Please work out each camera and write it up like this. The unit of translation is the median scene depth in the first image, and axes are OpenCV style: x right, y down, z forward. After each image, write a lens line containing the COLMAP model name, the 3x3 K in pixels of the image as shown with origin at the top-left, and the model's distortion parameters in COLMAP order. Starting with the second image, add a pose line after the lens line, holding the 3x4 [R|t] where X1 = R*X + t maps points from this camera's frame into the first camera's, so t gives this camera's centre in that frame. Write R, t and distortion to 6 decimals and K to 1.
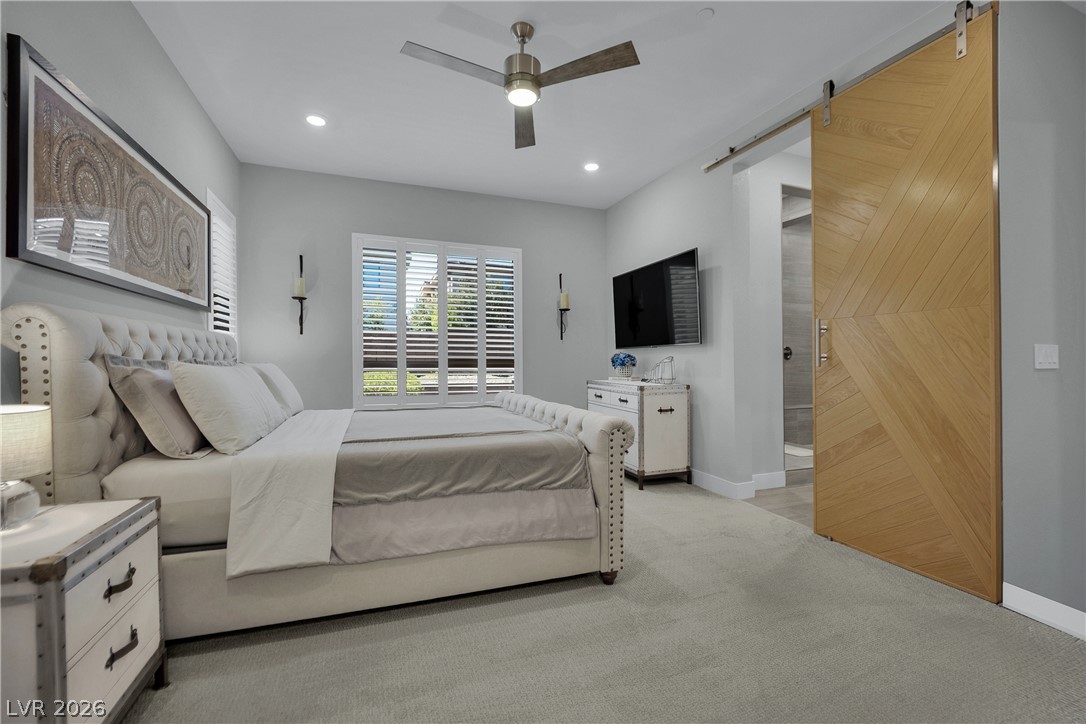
lens RADIAL K [[446.4, 0, 549.0], [0, 446.4, 361.0], [0, 0, 1]] dist [-0.020397, 0.001097]
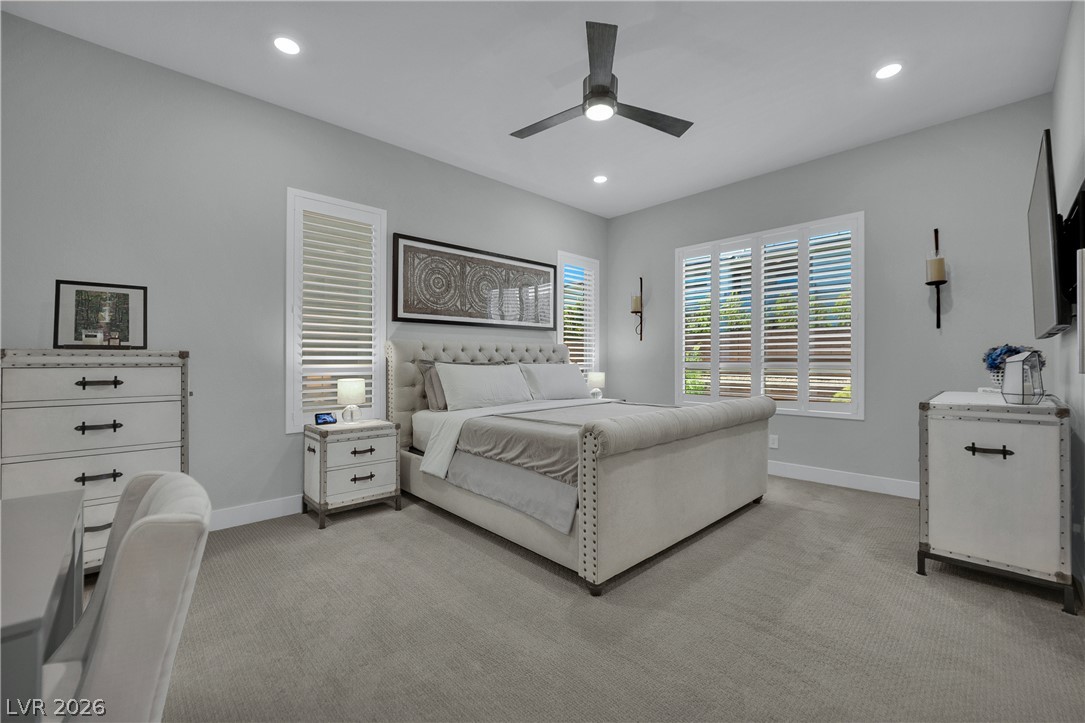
lens RADIAL K [[446.0, 0, 546.5], [0, 446.0, 355.9], [0, 0, 1]] dist [-0.020397, 0.001097]
pose [[0.395257, -0.015430, -0.918441, 0.991390], [0.003820, 0.999878, -0.015155, 0.001782], [0.918562, 0.002481, 0.395268, 0.534284]]
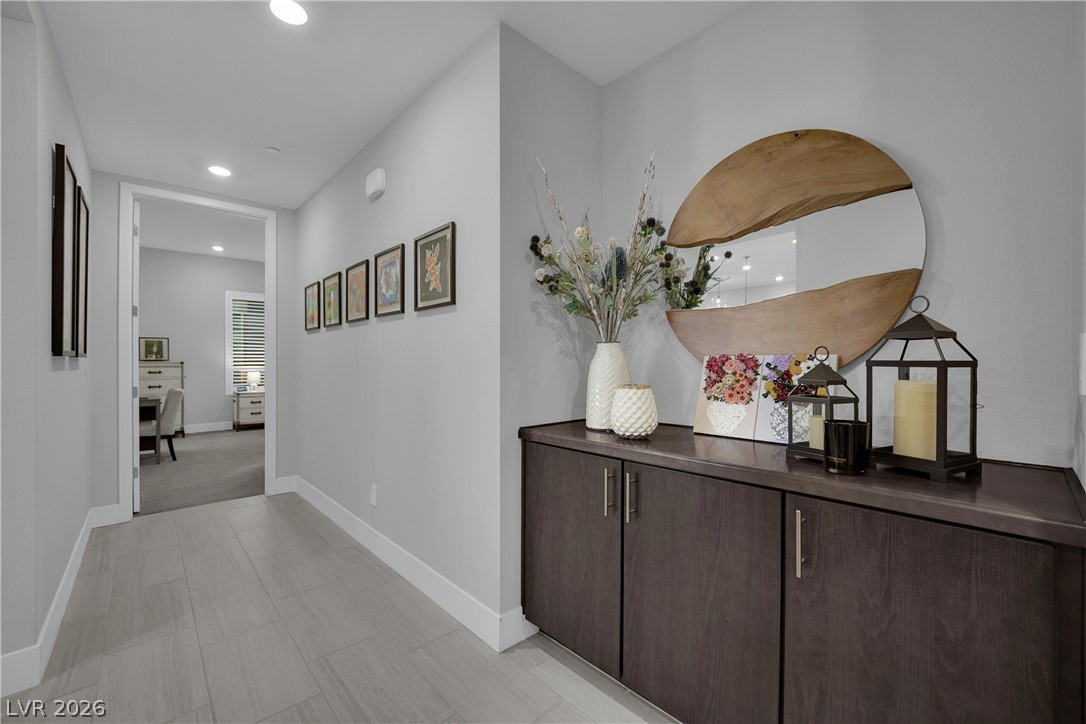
lens RADIAL K [[446.4, 0, 536.5], [0, 446.4, 363.9], [0, 0, 1]] dist [-0.020397, 0.001097]
pose [[0.359884, 0.000680, -0.932997, 3.875426], [0.002127, 0.999997, 0.001549, -0.017204], [0.932995, -0.002542, 0.359881, 1.501518]]
